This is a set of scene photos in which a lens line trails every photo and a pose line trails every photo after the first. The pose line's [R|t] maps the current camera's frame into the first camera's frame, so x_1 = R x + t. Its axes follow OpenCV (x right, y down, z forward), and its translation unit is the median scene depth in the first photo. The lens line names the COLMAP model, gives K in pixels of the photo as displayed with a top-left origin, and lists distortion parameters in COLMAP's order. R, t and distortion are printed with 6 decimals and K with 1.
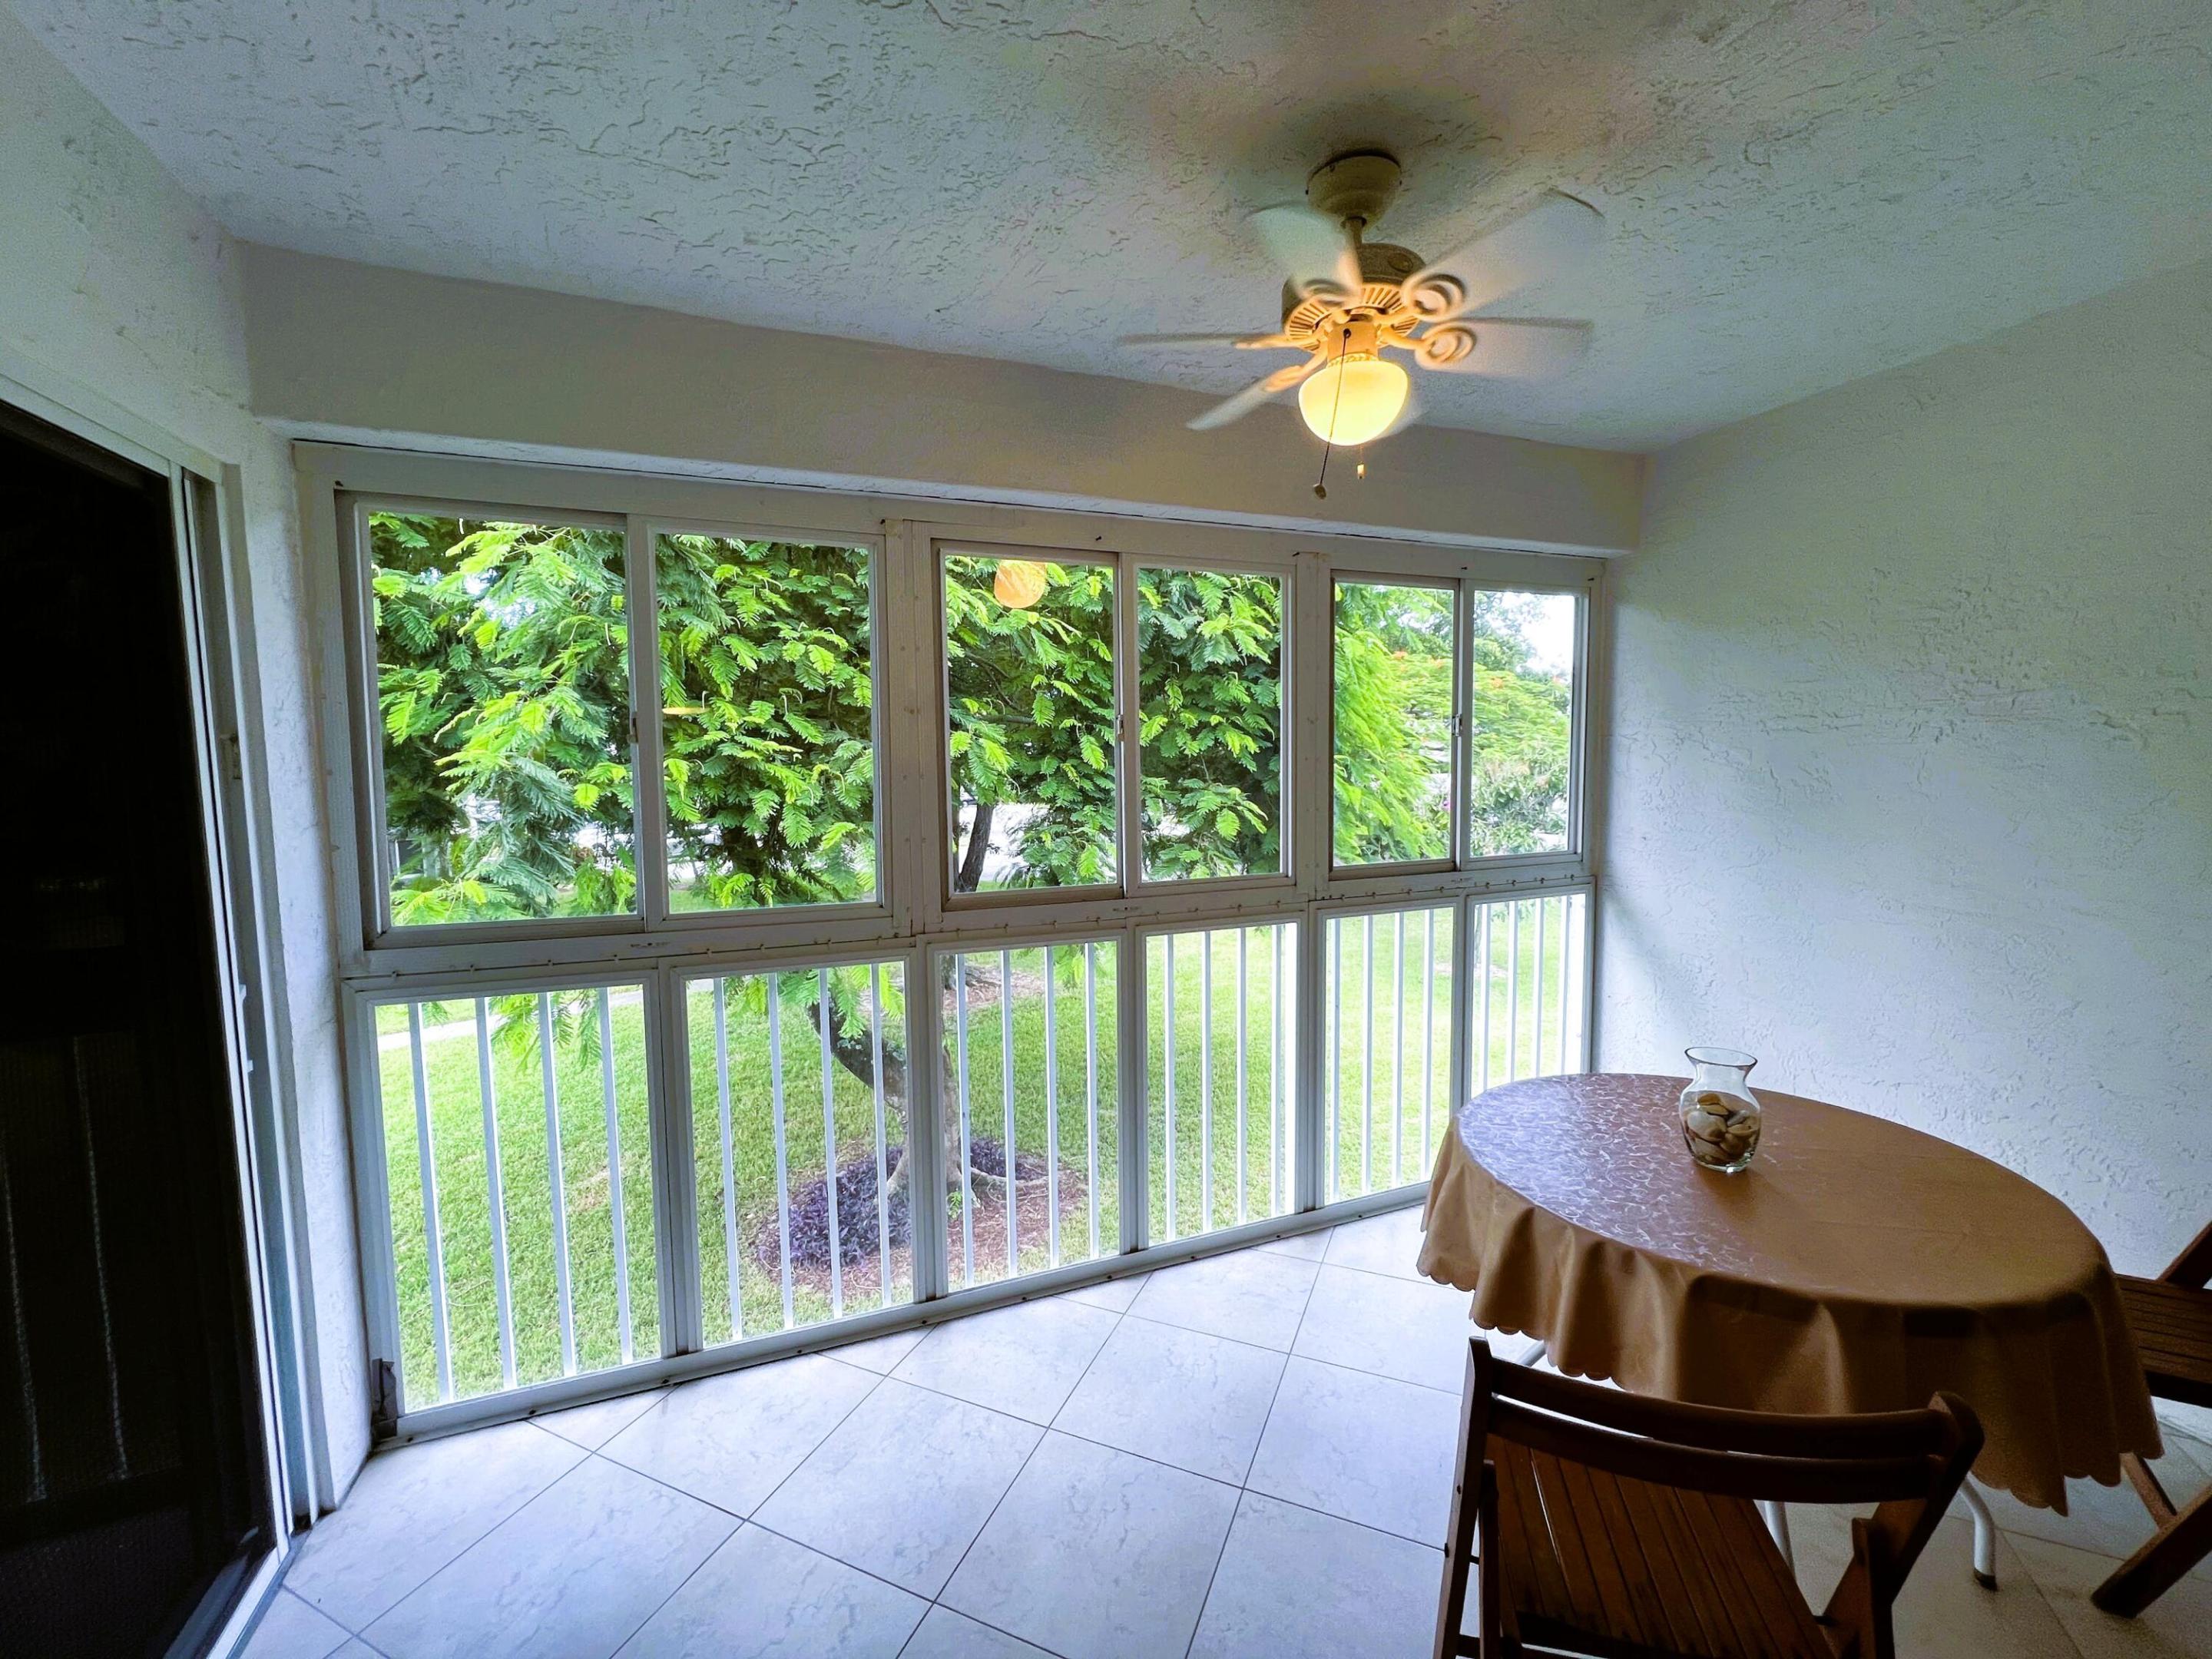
lens RADIAL K [[887.4, 0, 1106.0], [0, 887.4, 829.5], [0, 0, 1]] dist [-0.012231, 0.000217]
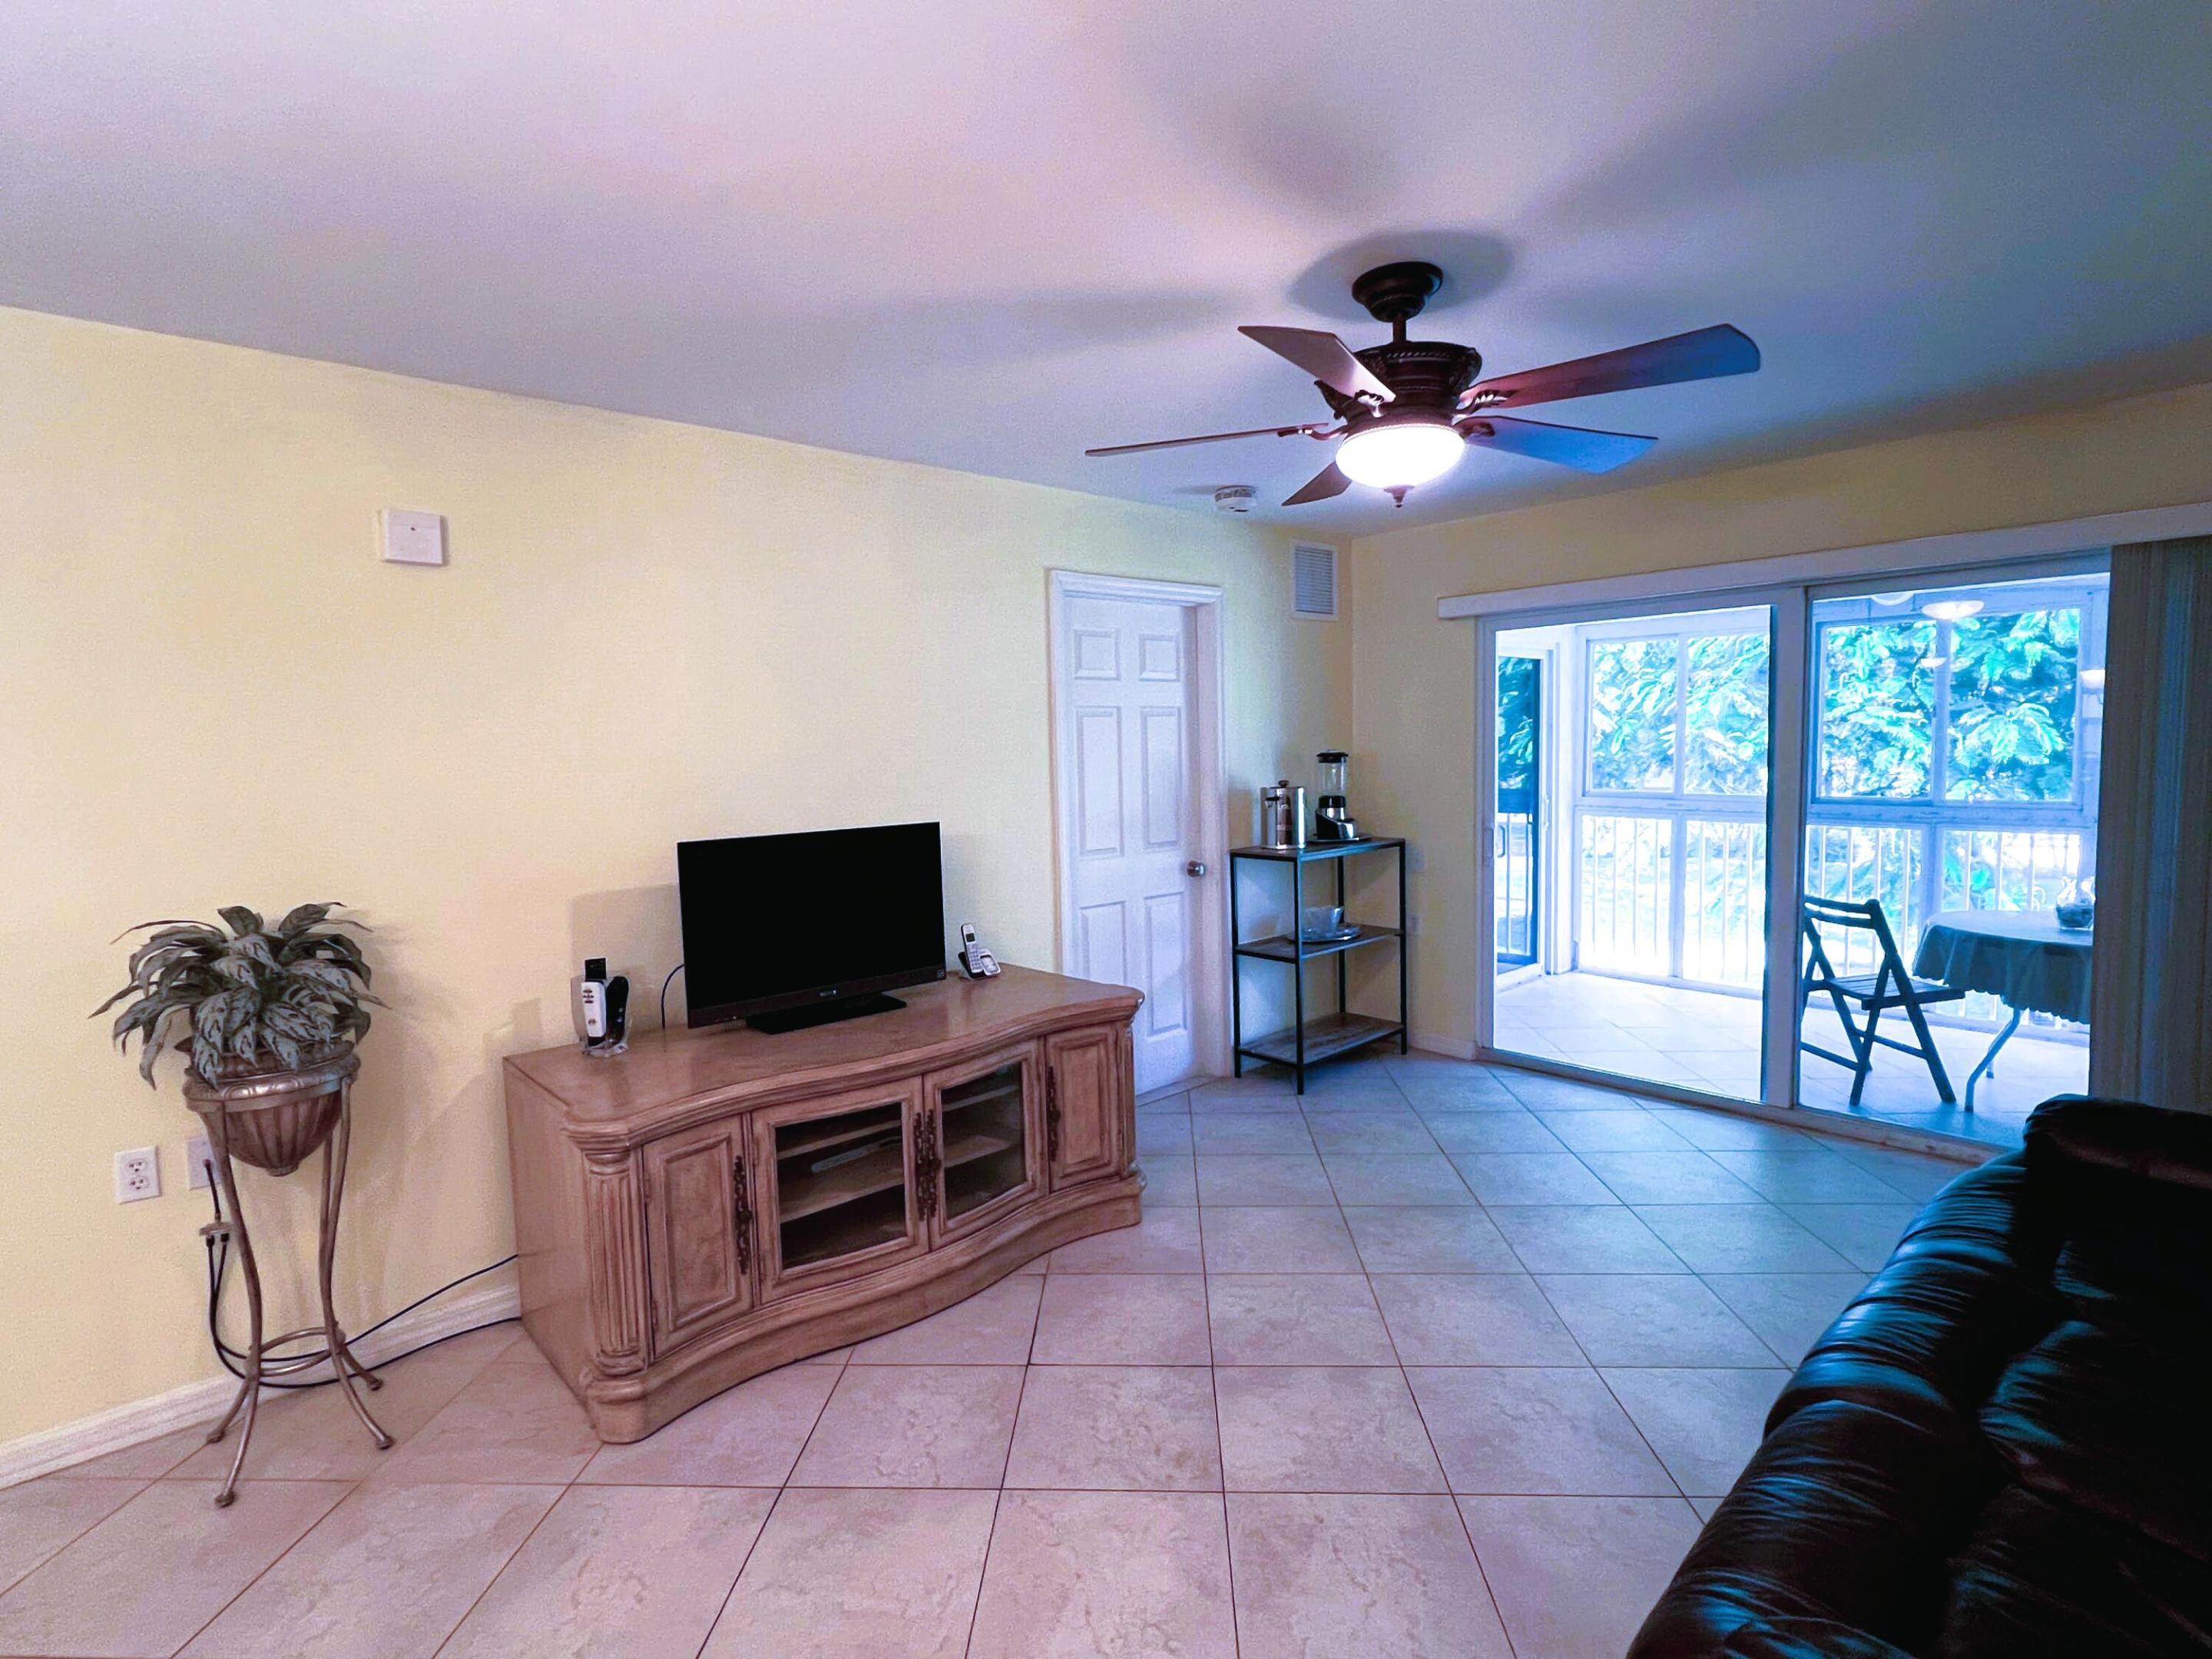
lens RADIAL K [[1091.7, 0, 1106.0], [0, 1091.7, 829.5], [0, 0, 1]] dist [0.000100, -0.000038]
pose [[0.364381, 0.077806, -0.927994, 1.253925], [-0.059477, 0.996413, 0.060189, 0.077518], [0.929349, 0.033262, 0.367701, -1.156831]]
